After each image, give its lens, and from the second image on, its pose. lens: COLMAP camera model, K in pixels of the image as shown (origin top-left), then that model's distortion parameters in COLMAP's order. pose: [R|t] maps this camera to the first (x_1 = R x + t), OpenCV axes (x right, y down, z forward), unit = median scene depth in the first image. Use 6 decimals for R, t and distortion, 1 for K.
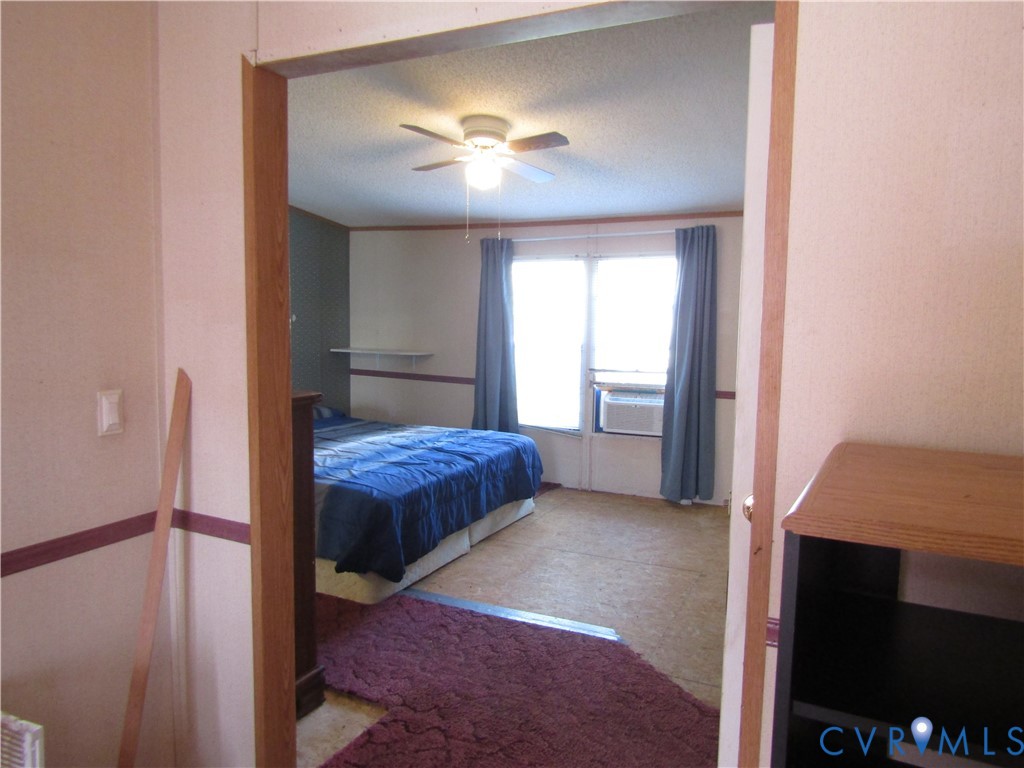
lens RADIAL K [[721.2, 0, 516.6], [0, 721.2, 386.4], [0, 0, 1]] dist [-0.017087, -0.000497]
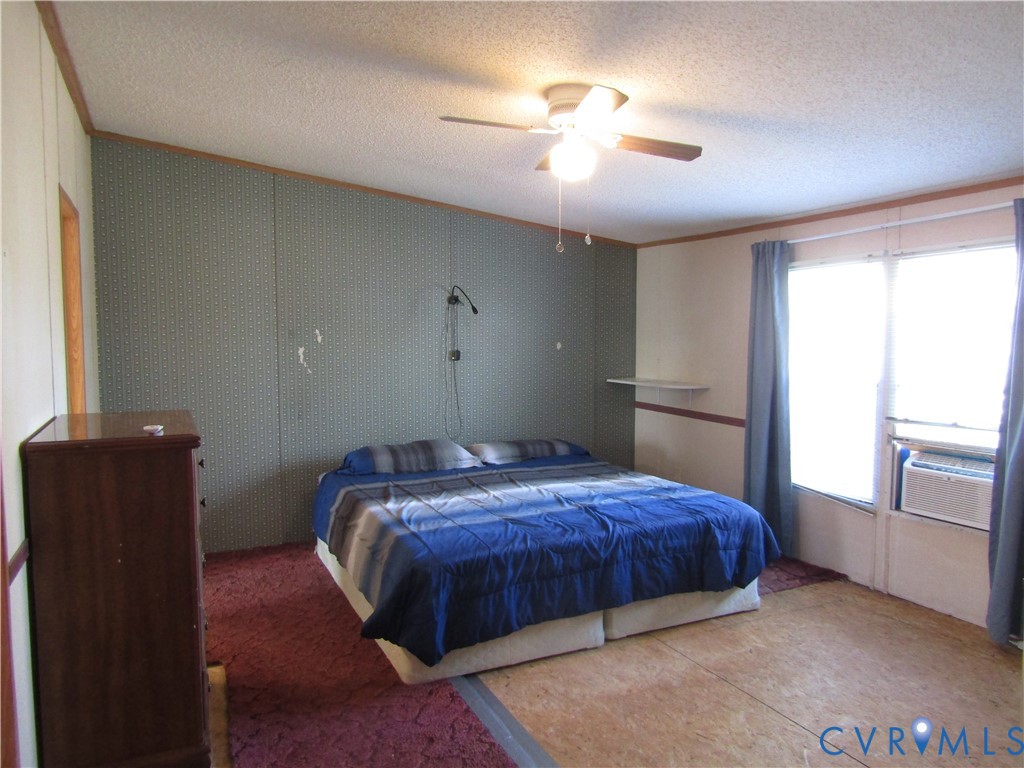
lens RADIAL K [[721.2, 0, 514.6], [0, 721.2, 387.1], [0, 0, 1]] dist [-0.017087, -0.000497]
pose [[0.777600, 0.029379, -0.628072, 0.319176], [-0.048308, 0.998747, -0.013092, -0.033746], [0.626900, 0.040521, 0.778045, 0.301810]]
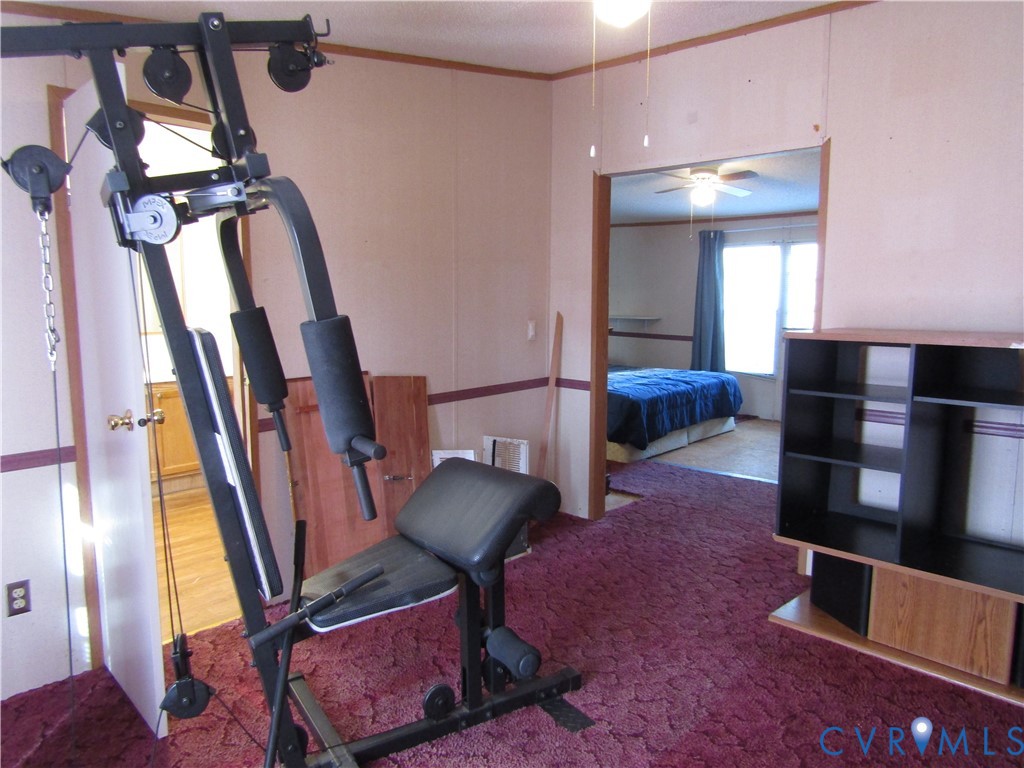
lens RADIAL K [[721.2, 0, 516.3], [0, 721.2, 383.4], [0, 0, 1]] dist [-0.017087, -0.000497]
pose [[0.957327, 0.022543, -0.288127, 0.020880], [-0.014831, 0.999472, 0.028922, 0.057194], [0.288626, -0.023414, 0.957155, -0.497326]]
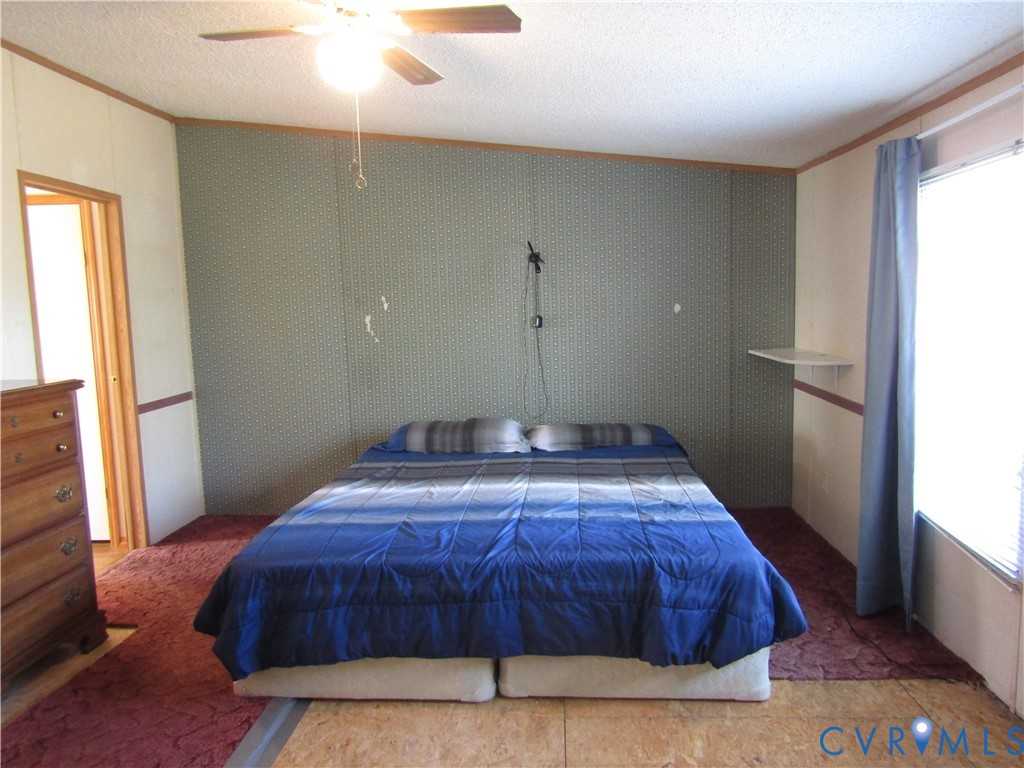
lens RADIAL K [[721.2, 0, 514.9], [0, 721.2, 390.6], [0, 0, 1]] dist [-0.017087, -0.000497]
pose [[0.368579, 0.085735, -0.925634, 0.443612], [-0.059041, 0.995887, 0.068732, -0.066825], [0.927719, 0.029318, 0.372125, 0.740796]]
